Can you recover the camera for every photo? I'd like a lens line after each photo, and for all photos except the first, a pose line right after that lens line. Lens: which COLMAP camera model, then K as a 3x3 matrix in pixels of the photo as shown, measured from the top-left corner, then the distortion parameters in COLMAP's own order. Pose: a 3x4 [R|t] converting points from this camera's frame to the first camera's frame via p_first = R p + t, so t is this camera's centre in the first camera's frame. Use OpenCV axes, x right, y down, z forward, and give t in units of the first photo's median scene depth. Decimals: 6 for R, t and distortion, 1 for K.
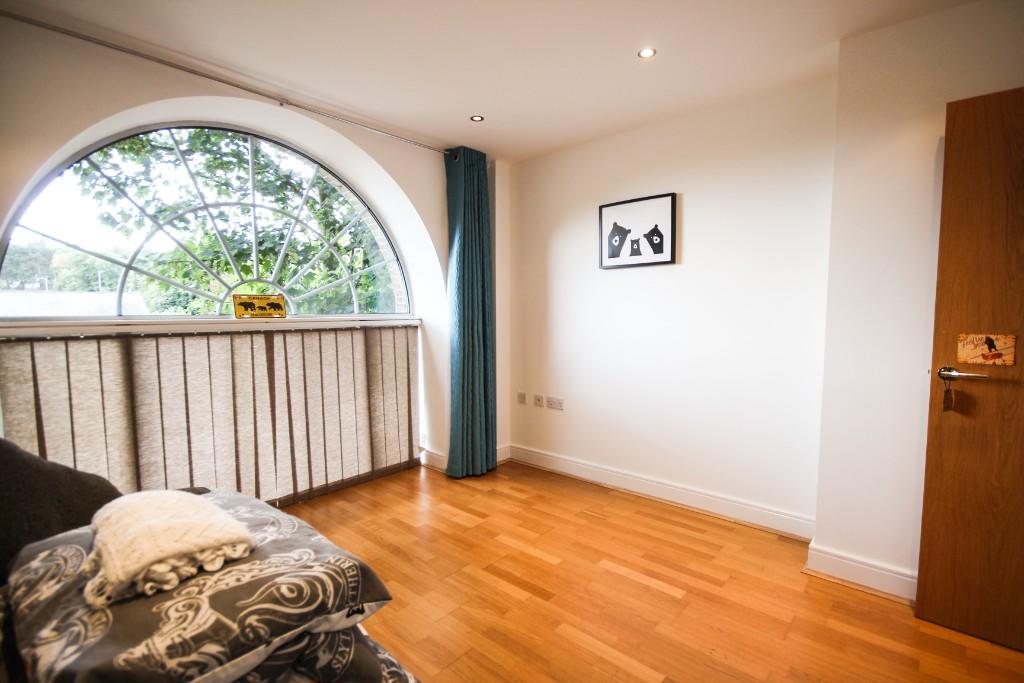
lens RADIAL K [[475.5, 0, 507.0], [0, 475.5, 344.5], [0, 0, 1]] dist [-0.002799, -0.000983]
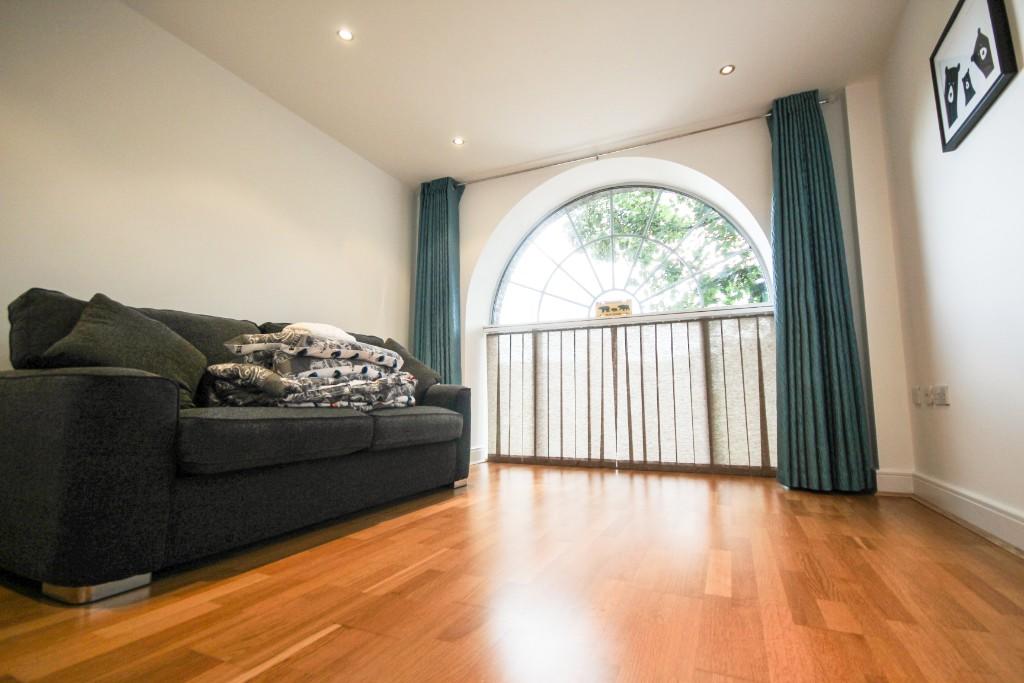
lens RADIAL K [[475.5, 0, 508.3], [0, 475.5, 341.4], [0, 0, 1]] dist [-0.002799, -0.000983]
pose [[0.279572, -0.118035, -0.952842, 0.606355], [-0.069241, 0.987352, -0.142626, 0.206266], [0.957625, 0.105850, 0.267863, 0.359079]]
